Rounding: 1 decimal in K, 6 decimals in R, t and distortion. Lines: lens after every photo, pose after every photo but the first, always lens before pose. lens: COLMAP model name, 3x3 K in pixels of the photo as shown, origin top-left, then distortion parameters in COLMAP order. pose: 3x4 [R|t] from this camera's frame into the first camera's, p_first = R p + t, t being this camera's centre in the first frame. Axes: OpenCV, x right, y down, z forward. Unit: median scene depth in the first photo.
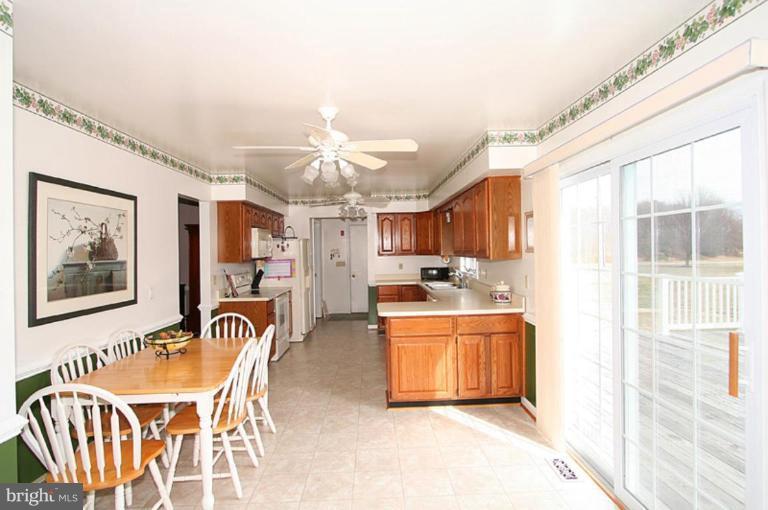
lens RADIAL K [[396.6, 0, 381.3], [0, 396.6, 250.7], [0, 0, 1]] dist [-0.002062, 0.000685]
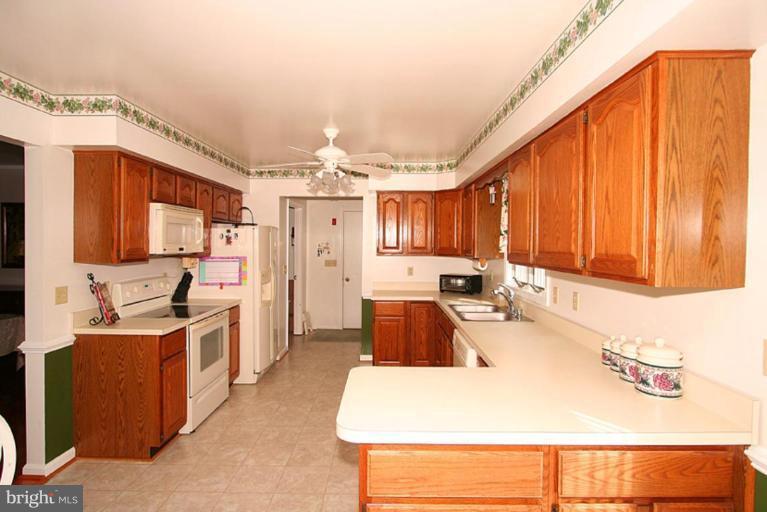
lens RADIAL K [[401.4, 0, 383.5], [0, 401.4, 256.0], [0, 0, 1]] dist [-0.000702, 0.000320]
pose [[0.999259, 0.029360, -0.024879, 0.020857], [-0.028686, 0.999222, 0.027061, -0.004346], [0.025654, -0.026327, 0.999324, 0.332922]]
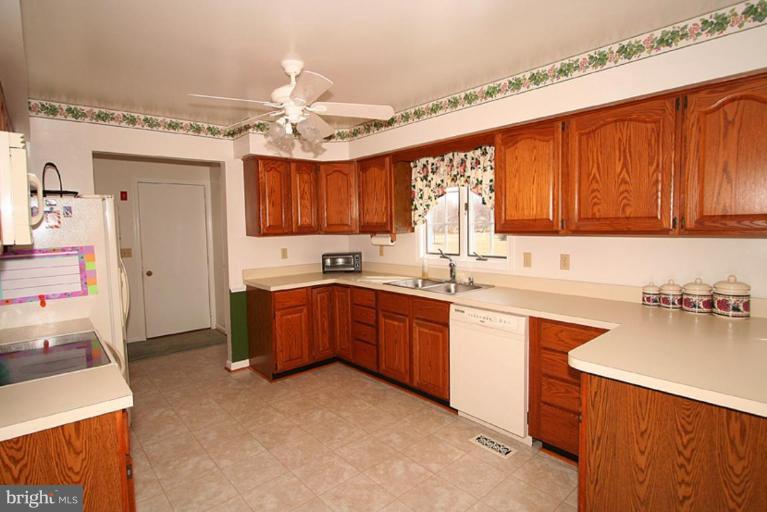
lens RADIAL K [[388.1, 0, 370.9], [0, 388.1, 252.8], [0, 0, 1]] dist [-0.015243, 0.000517]
pose [[0.773865, -0.039906, 0.632092, -0.232634], [0.005613, 0.998406, 0.056160, 0.007133], [-0.633326, -0.039913, 0.772855, 0.509756]]
